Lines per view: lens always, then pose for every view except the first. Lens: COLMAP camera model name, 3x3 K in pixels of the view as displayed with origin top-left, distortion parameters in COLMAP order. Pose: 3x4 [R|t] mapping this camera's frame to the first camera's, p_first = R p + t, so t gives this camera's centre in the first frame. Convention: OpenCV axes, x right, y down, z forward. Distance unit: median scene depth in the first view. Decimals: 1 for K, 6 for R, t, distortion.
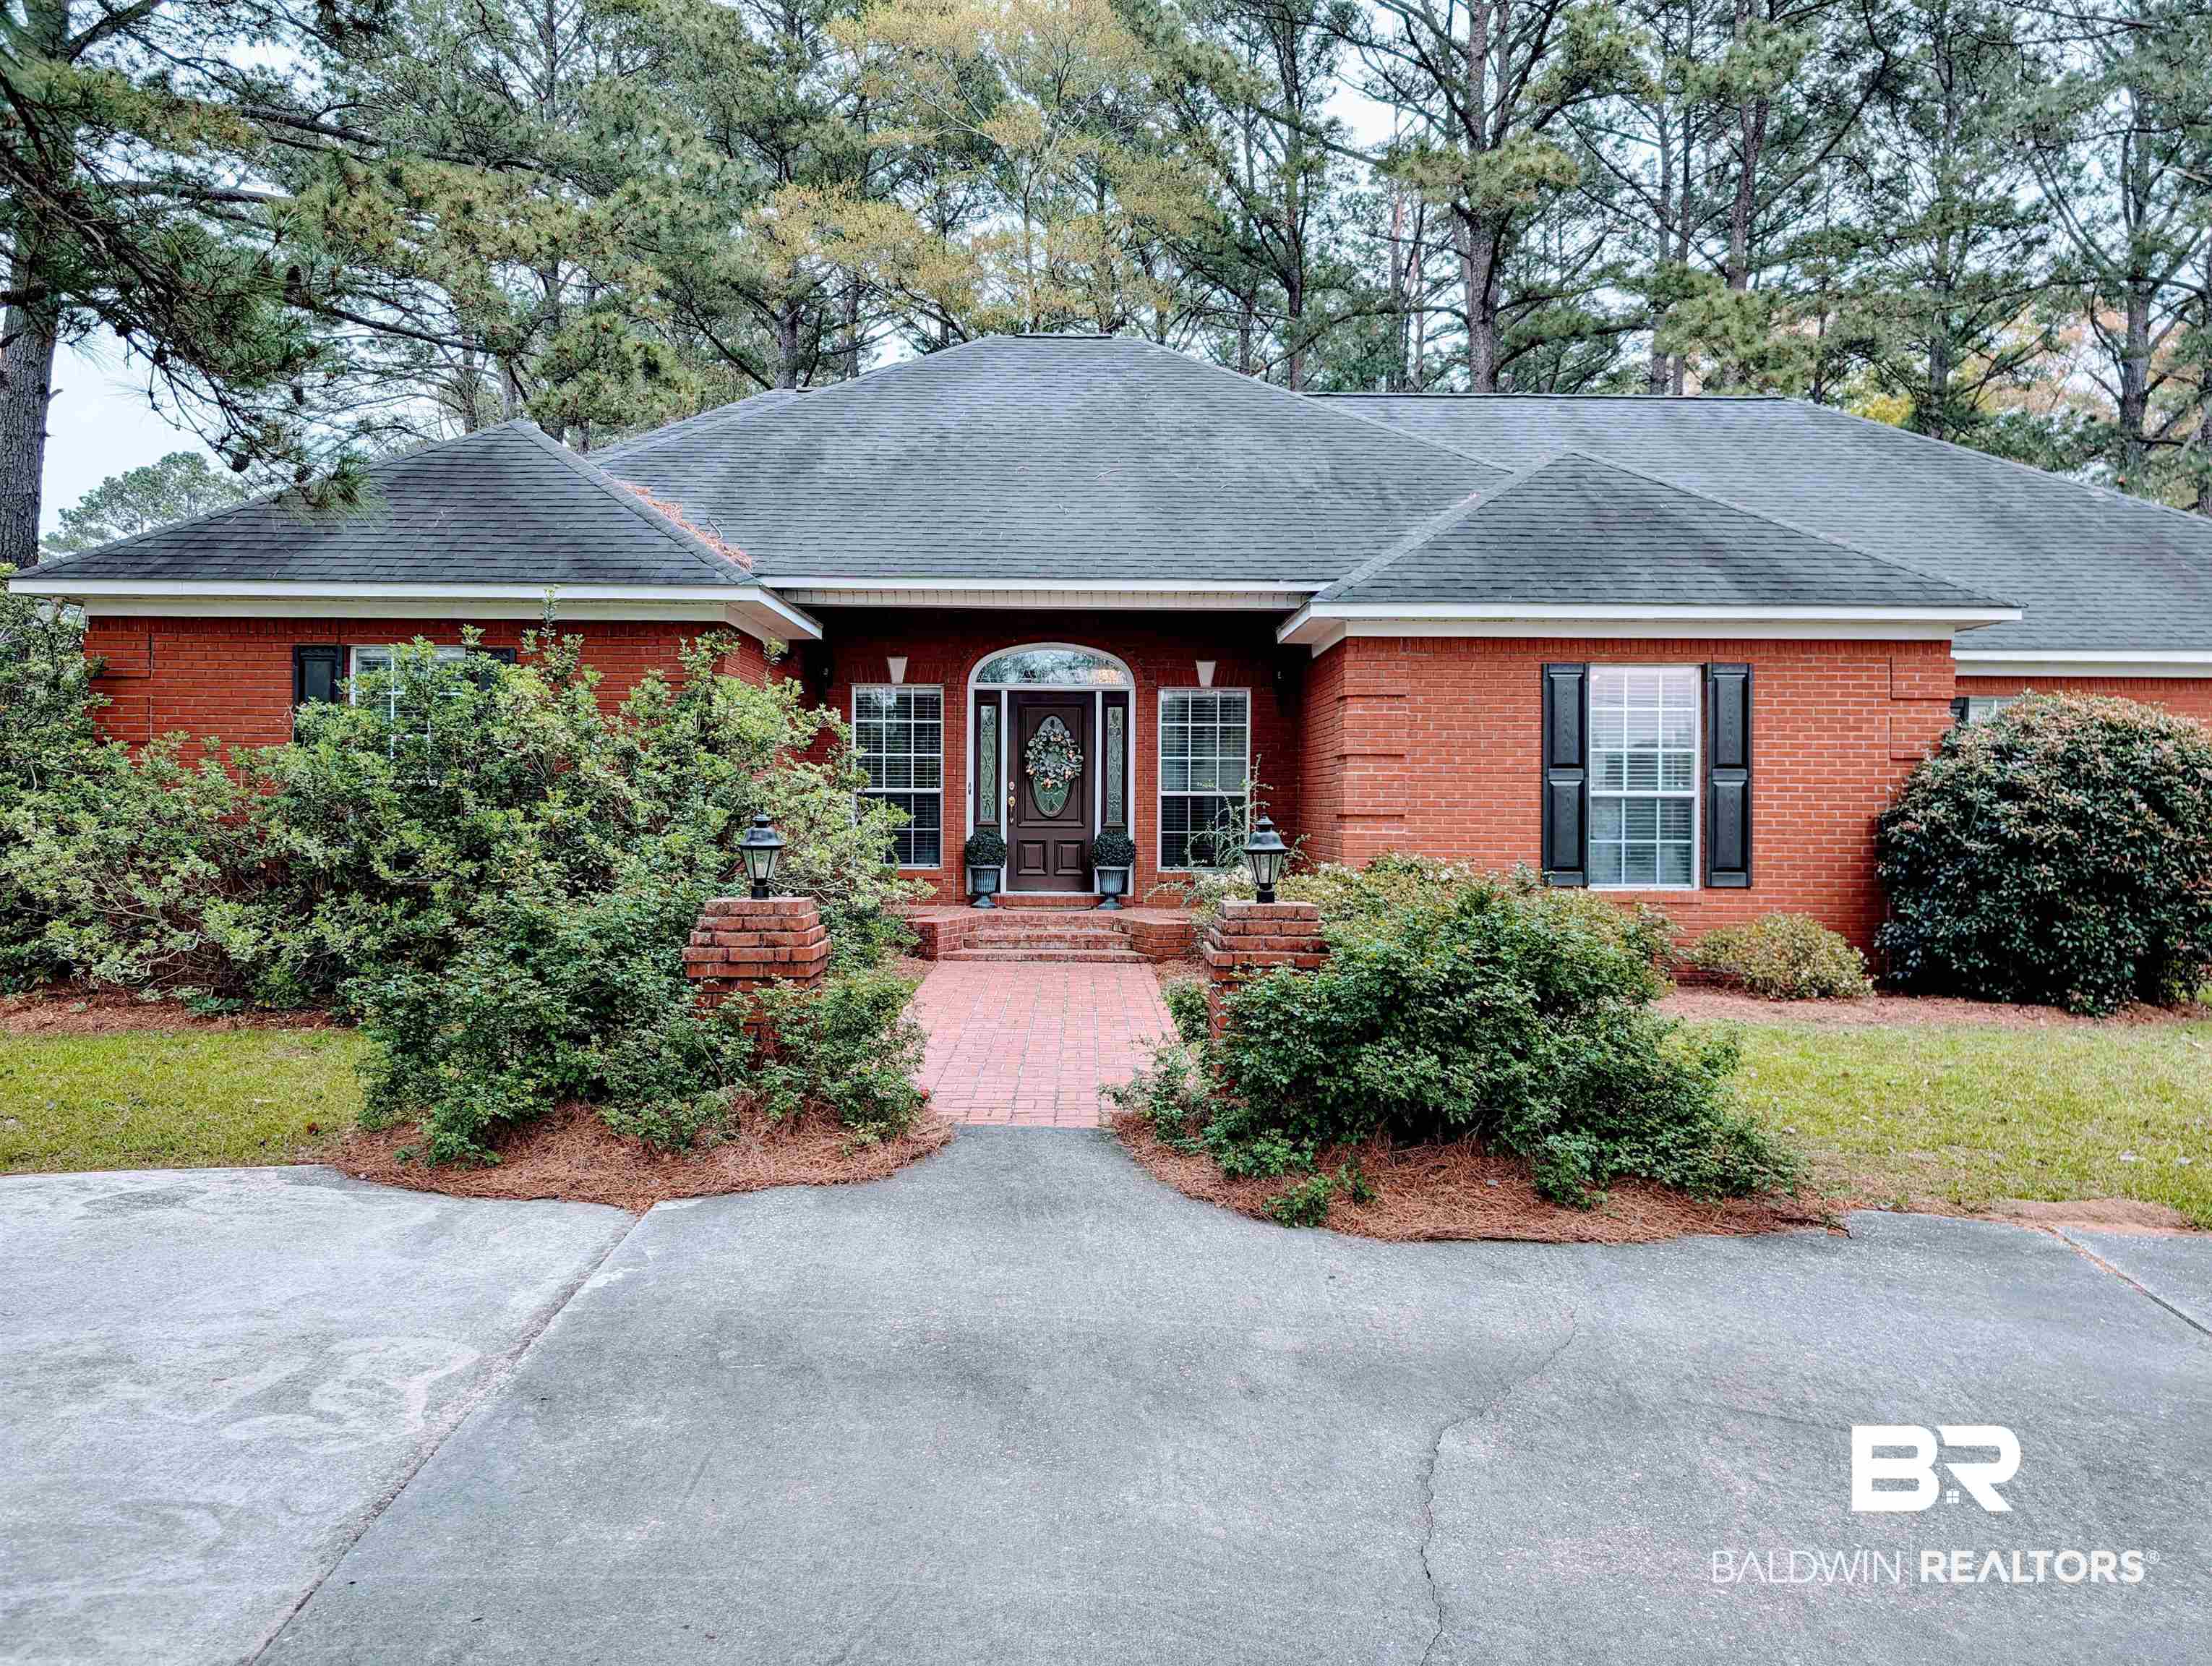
lens RADIAL K [[1617.9, 0, 1106.0], [0, 1617.9, 833.0], [0, 0, 1]] dist [0.001241, -0.000311]
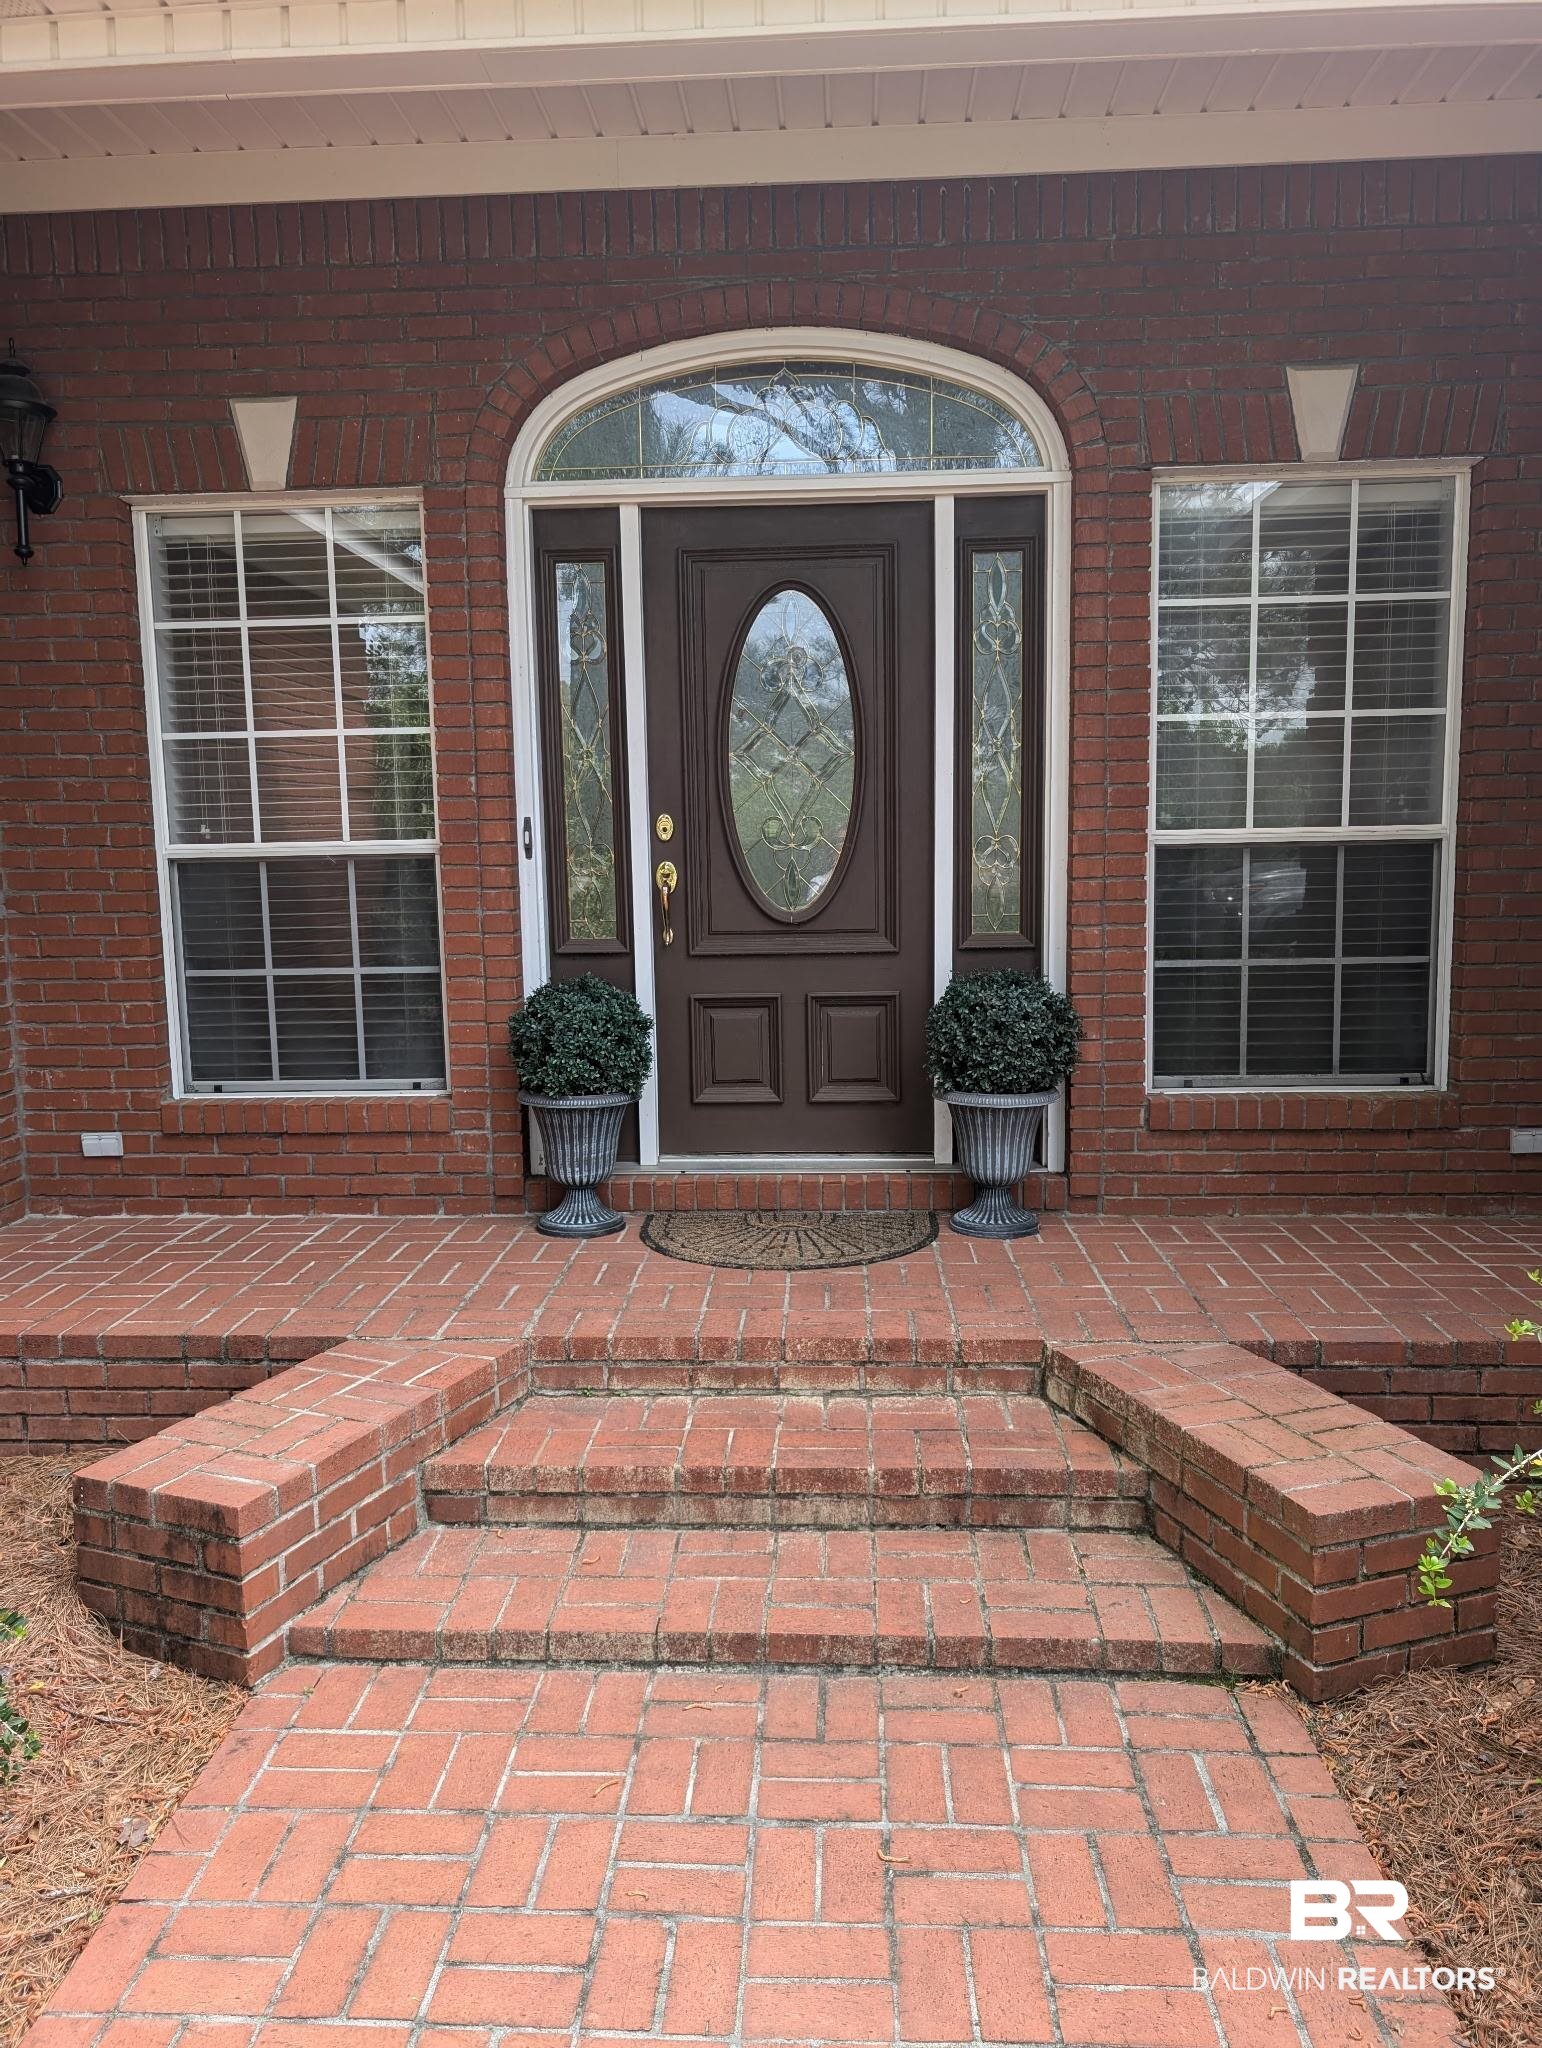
lens RADIAL K [[1497.8, 0, 771.0], [0, 1497.8, 1024.0], [0, 0, 1]] dist [0.001241, -0.000311]
pose [[0.997968, -0.018308, -0.061032, -0.021712], [0.024333, 0.994741, 0.099487, -0.019704], [0.058889, -0.100769, 0.993165, 0.726691]]
